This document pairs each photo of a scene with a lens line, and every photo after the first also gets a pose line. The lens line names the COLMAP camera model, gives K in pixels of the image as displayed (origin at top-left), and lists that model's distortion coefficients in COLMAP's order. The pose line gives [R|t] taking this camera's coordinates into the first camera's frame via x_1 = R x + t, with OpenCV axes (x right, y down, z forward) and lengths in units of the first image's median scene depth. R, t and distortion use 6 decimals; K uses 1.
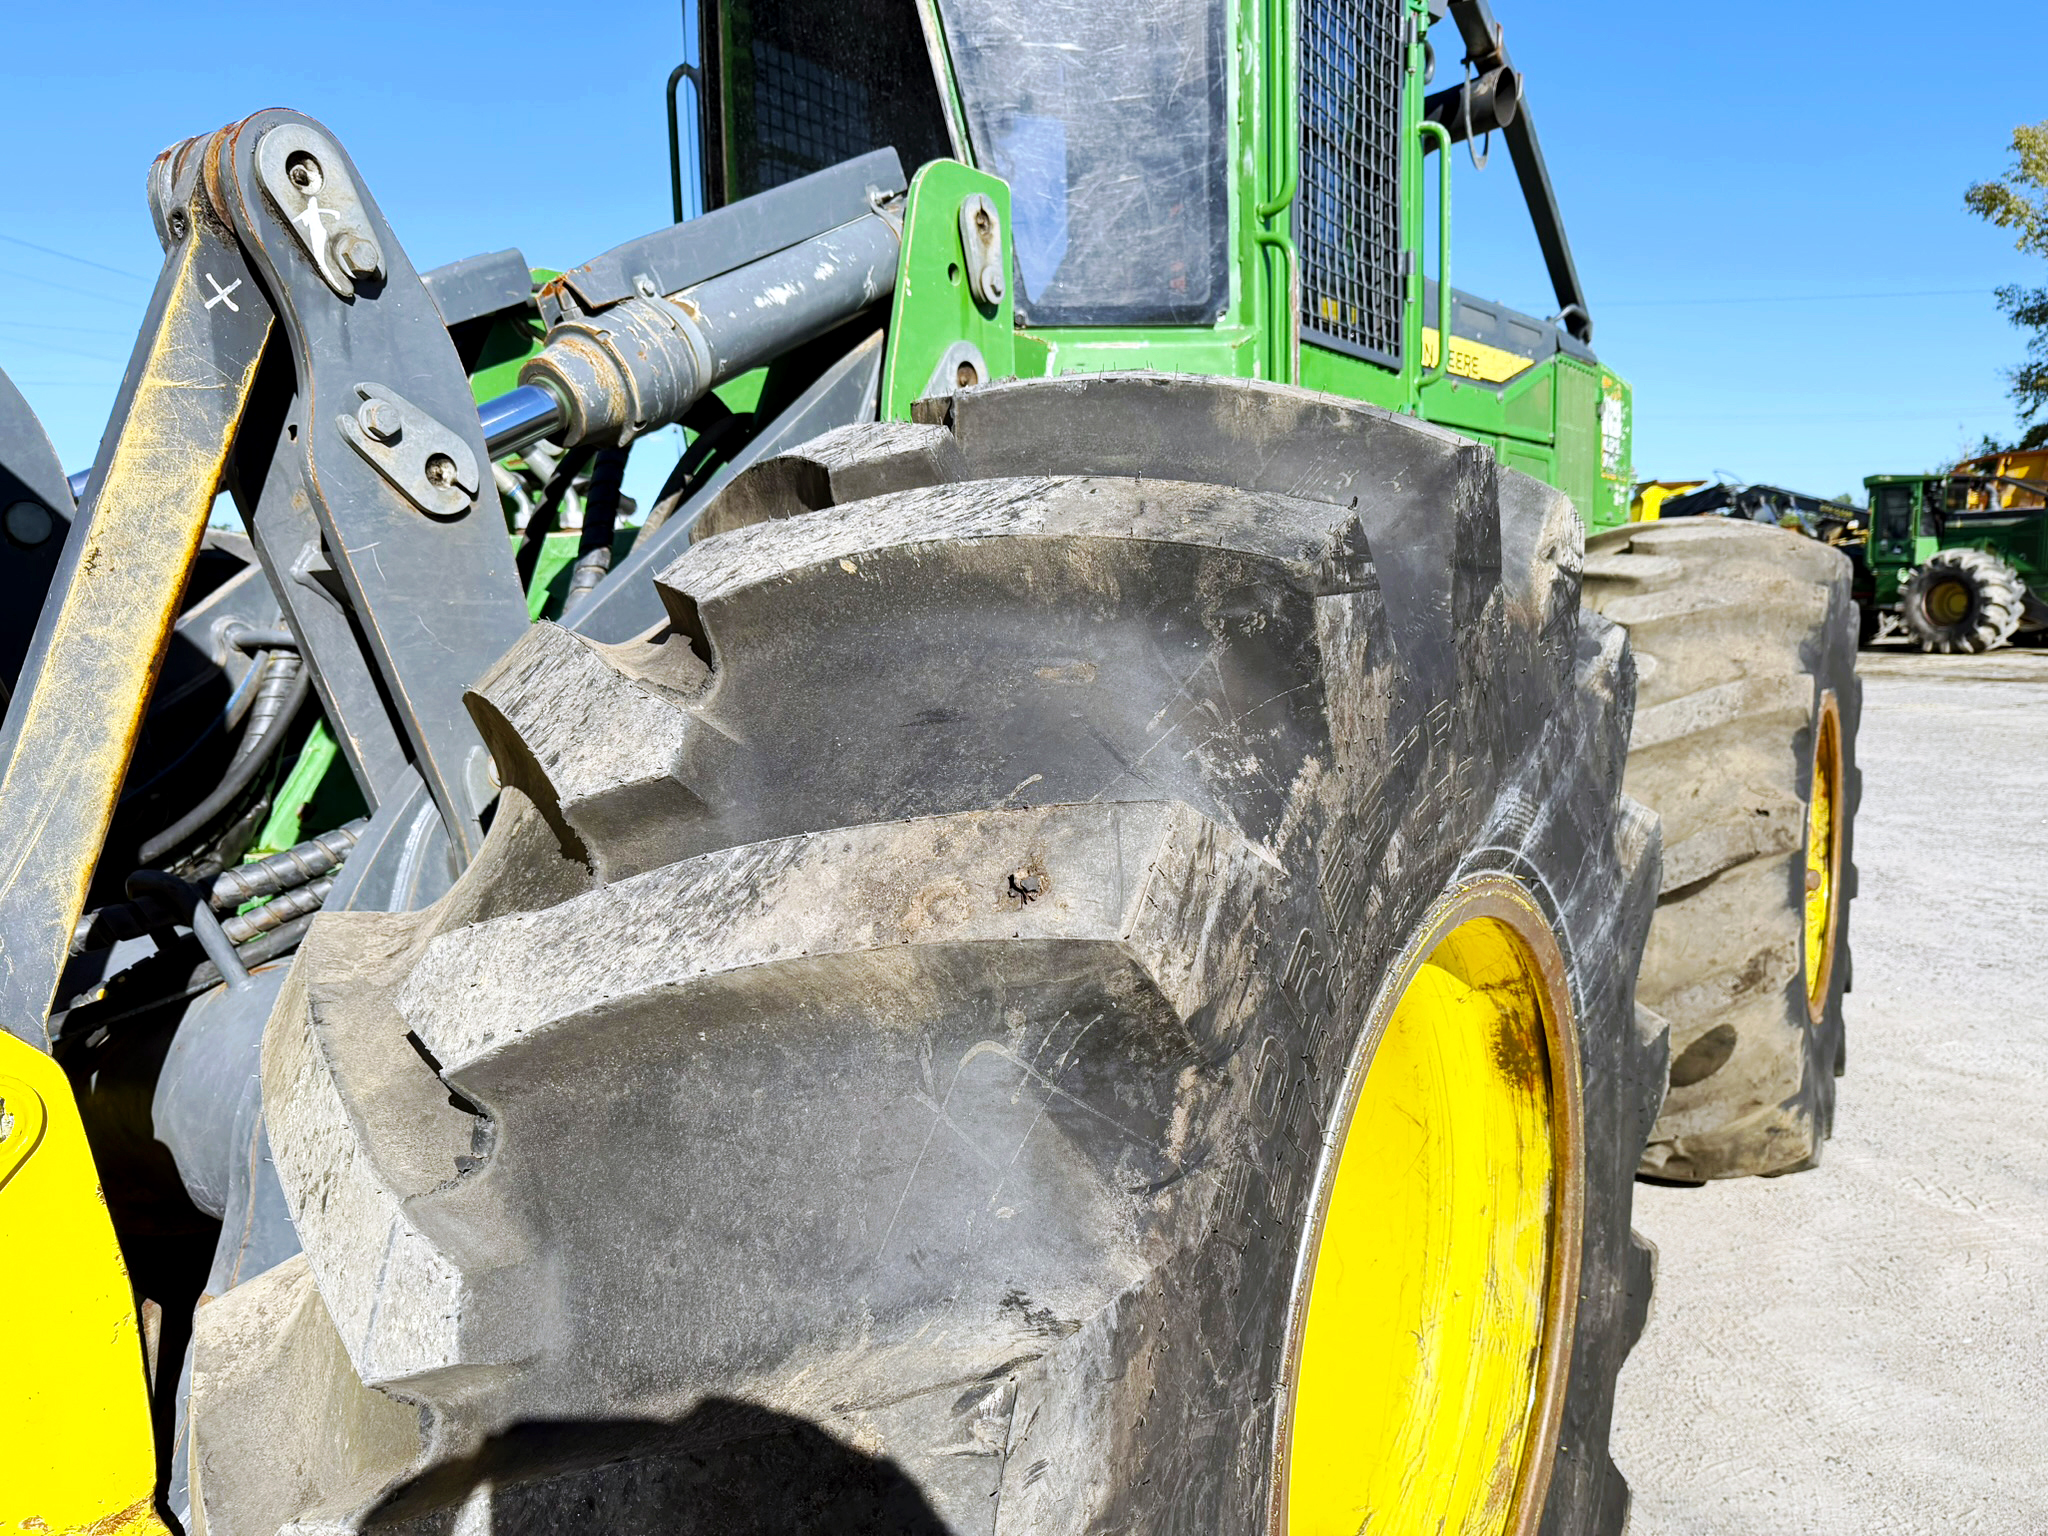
lens RADIAL K [[1446.3, 0, 1010.3], [0, 1446.3, 780.4], [0, 0, 1]] dist [0.065094, -0.110463]
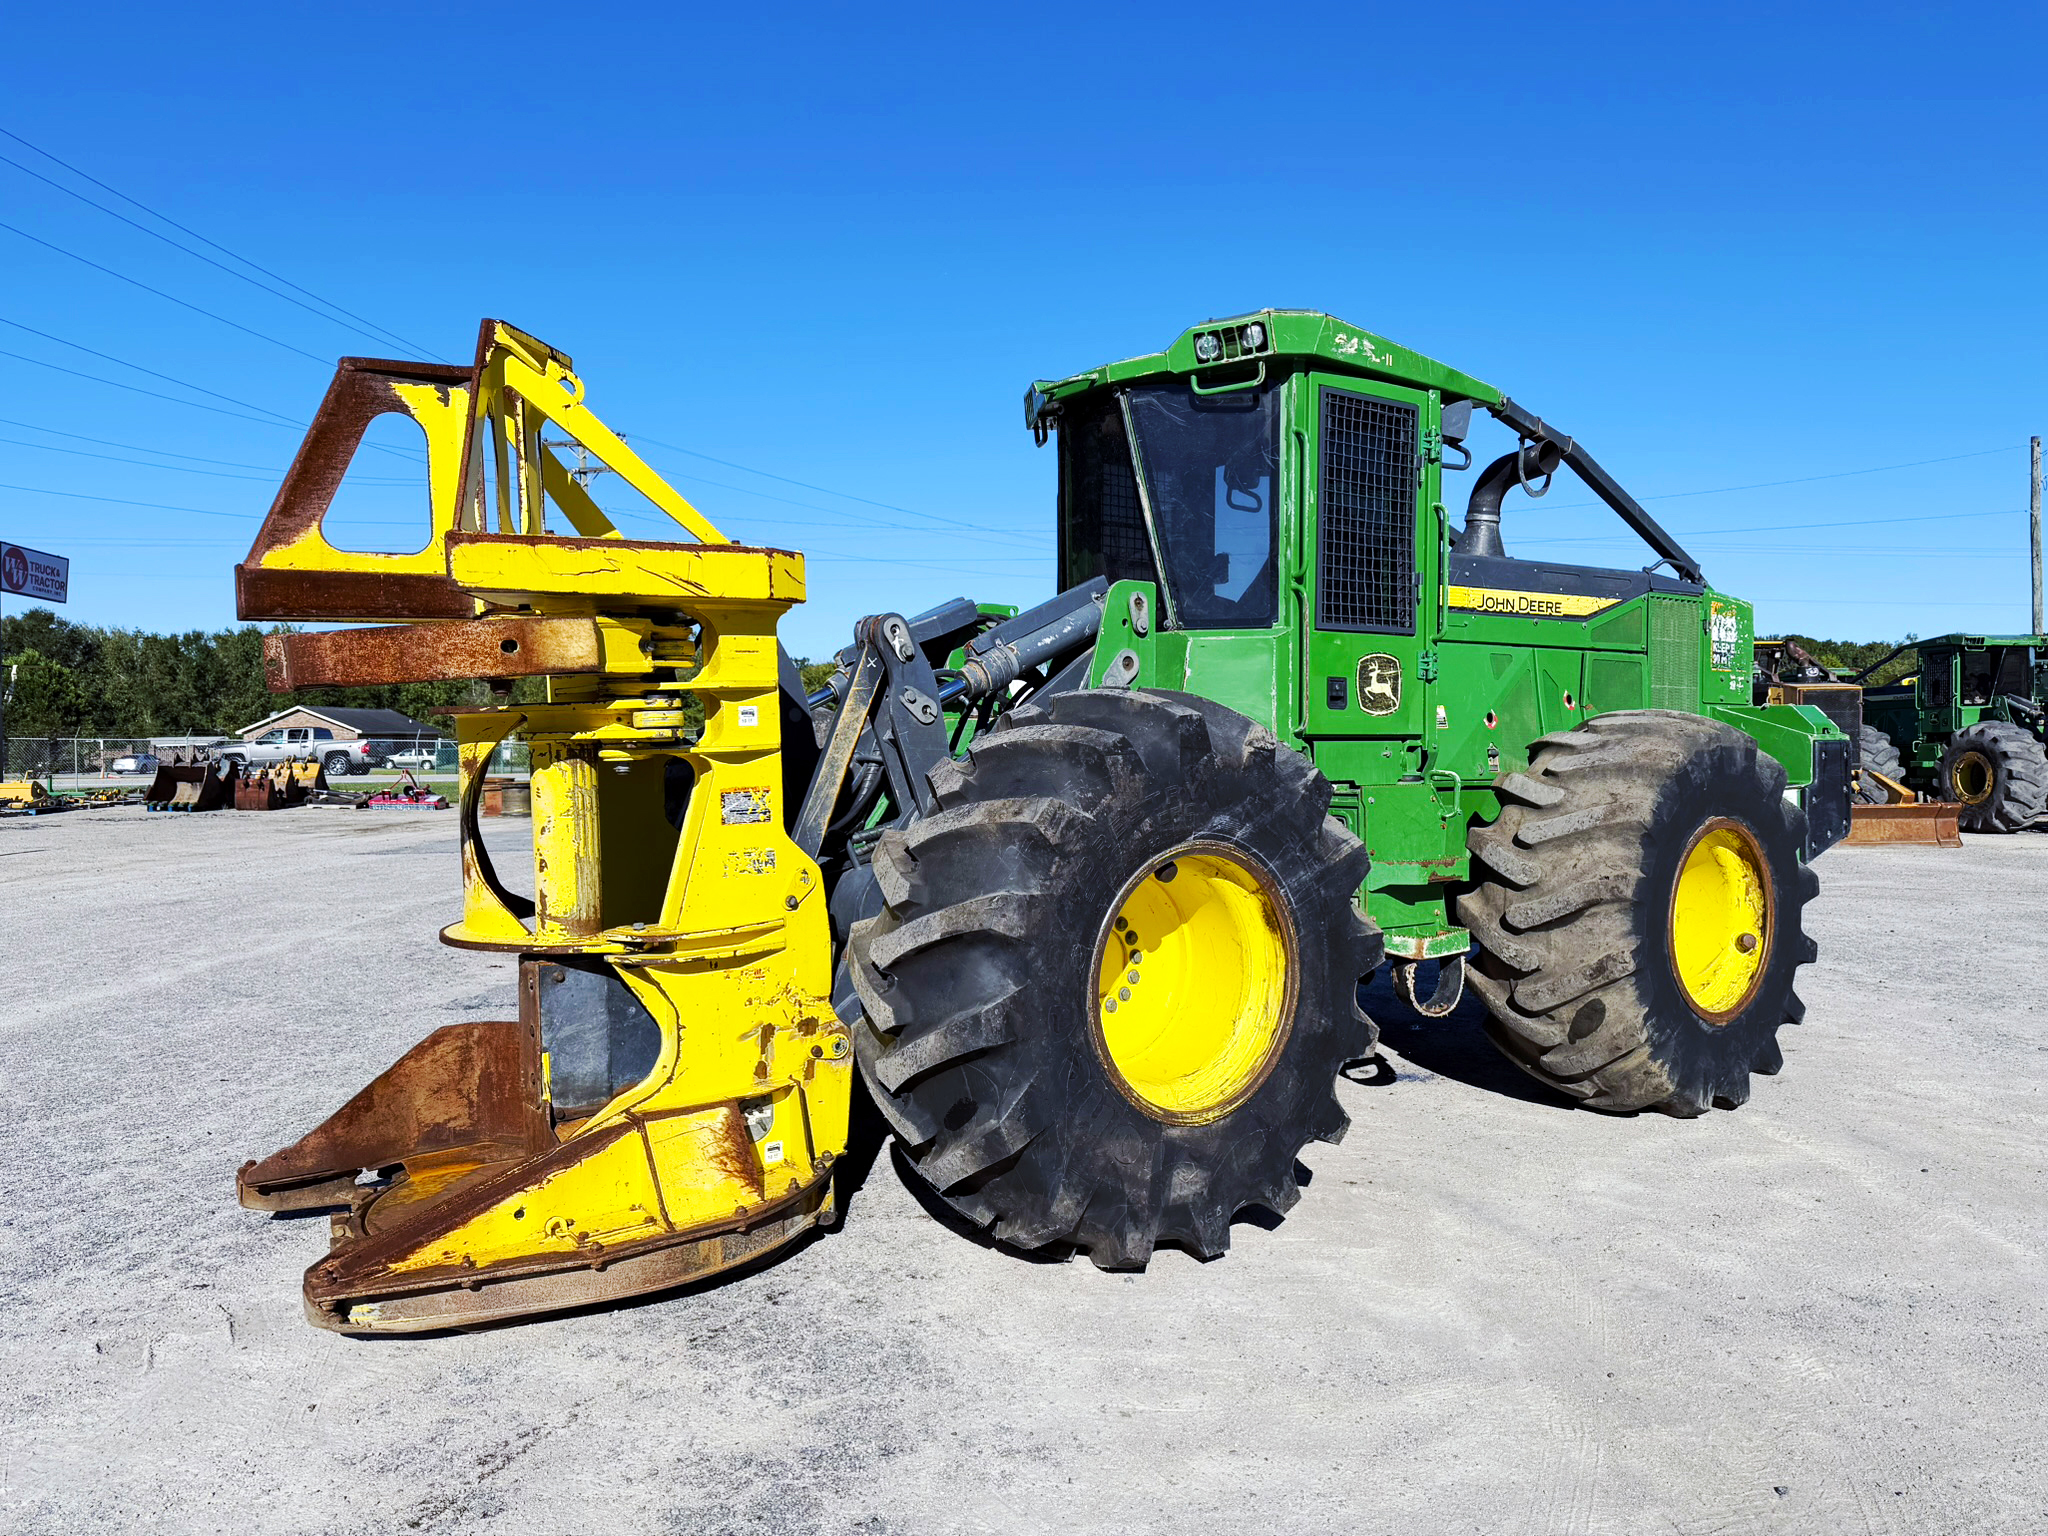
lens RADIAL K [[1417.5, 0, 1022.5], [0, 1417.5, 773.3], [0, 0, 1]] dist [0.163059, -0.294583]
pose [[0.944371, 0.032114, -0.327310, 0.396971], [-0.062942, 0.994473, -0.084031, 0.085509], [0.322803, 0.099958, 0.941173, -0.884302]]
